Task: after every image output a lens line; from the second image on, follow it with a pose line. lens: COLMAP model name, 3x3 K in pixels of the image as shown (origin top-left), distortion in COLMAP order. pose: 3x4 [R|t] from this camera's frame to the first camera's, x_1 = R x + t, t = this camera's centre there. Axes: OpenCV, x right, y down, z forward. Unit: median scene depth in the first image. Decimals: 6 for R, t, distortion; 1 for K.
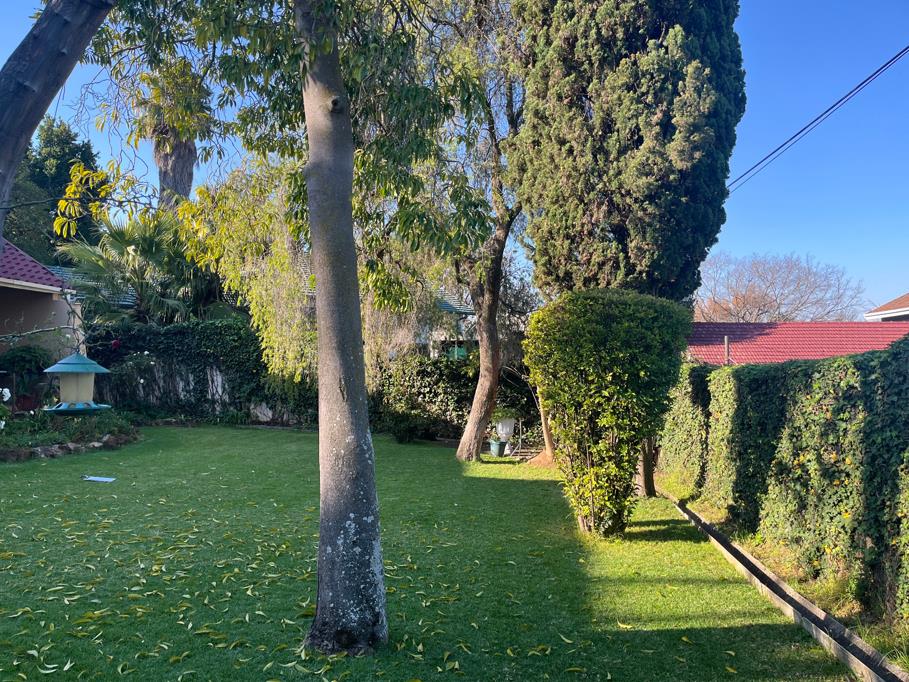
lens RADIAL K [[688.6, 0, 454.5], [0, 688.6, 341.0], [0, 0, 1]] dist [0.082835, -0.107400]
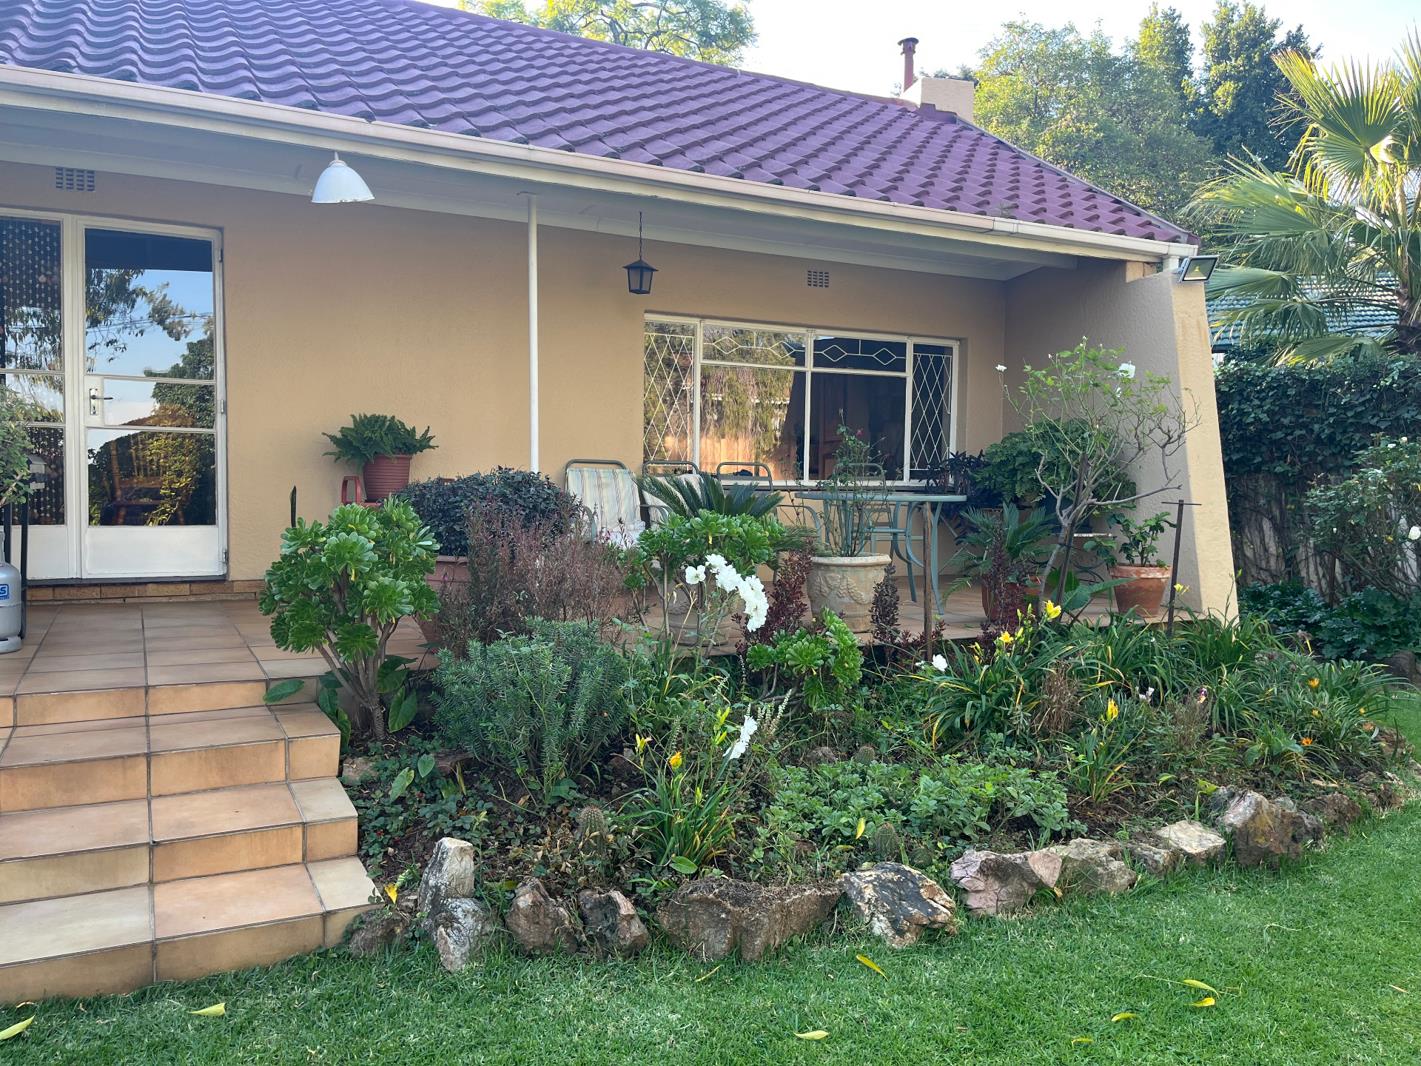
lens RADIAL K [[1076.4, 0, 710.5], [0, 1076.4, 533.0], [0, 0, 1]] dist [0.082835, -0.107400]
pose [[0.550121, 0.037288, -0.834252, -0.282306], [0.026800, 0.997700, 0.062266, 0.025482], [0.834655, -0.056612, 0.547857, 0.620780]]
